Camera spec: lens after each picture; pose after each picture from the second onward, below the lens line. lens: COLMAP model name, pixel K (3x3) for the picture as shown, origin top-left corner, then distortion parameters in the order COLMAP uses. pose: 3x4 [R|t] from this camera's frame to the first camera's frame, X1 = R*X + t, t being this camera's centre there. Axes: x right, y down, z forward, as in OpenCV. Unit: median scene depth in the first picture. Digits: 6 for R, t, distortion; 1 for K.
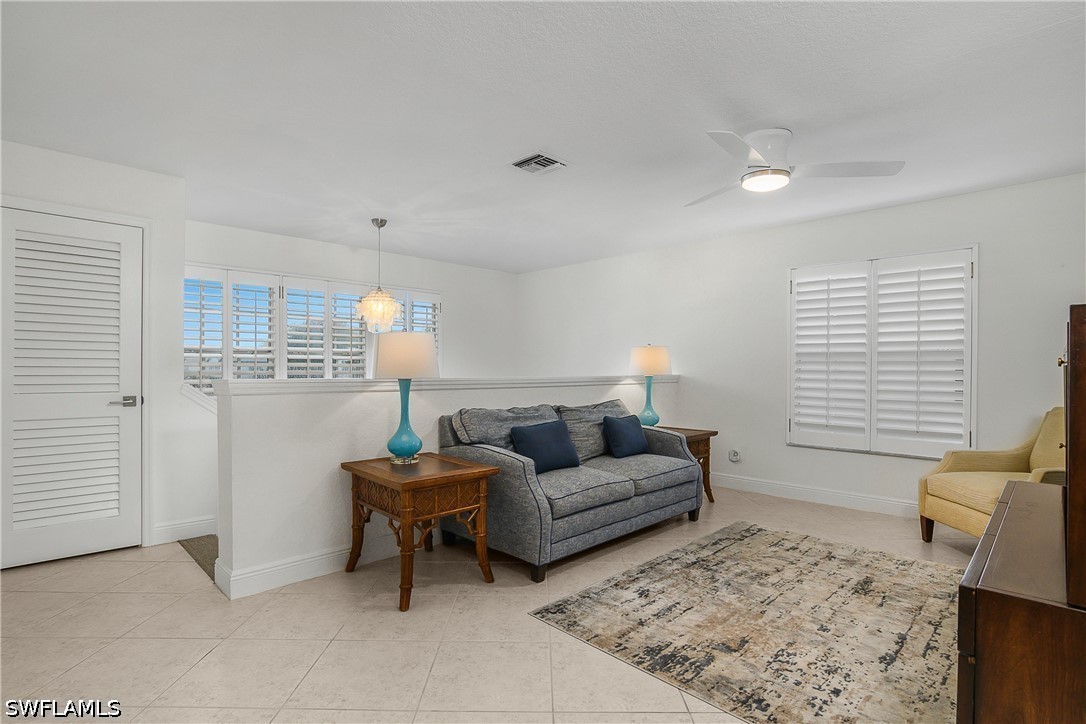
lens RADIAL K [[544.5, 0, 542.4], [0, 544.5, 365.1], [0, 0, 1]] dist [-0.002729, -0.000042]
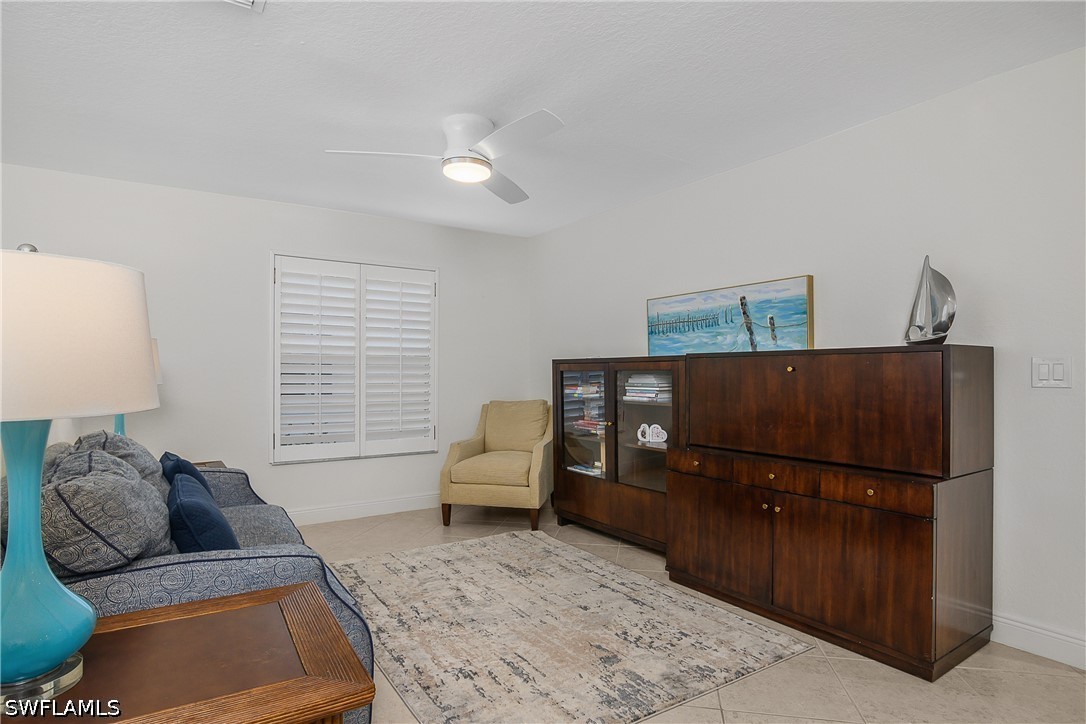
lens RADIAL K [[580.0, 0, 543.0], [0, 580.0, 364.5], [0, 0, 1]] dist [-0.017847, 0.000142]
pose [[0.206330, 0.008703, 0.978444, -0.504697], [-0.004248, 0.999959, -0.007999, -0.001503], [-0.978473, -0.002506, 0.206358, 0.642594]]
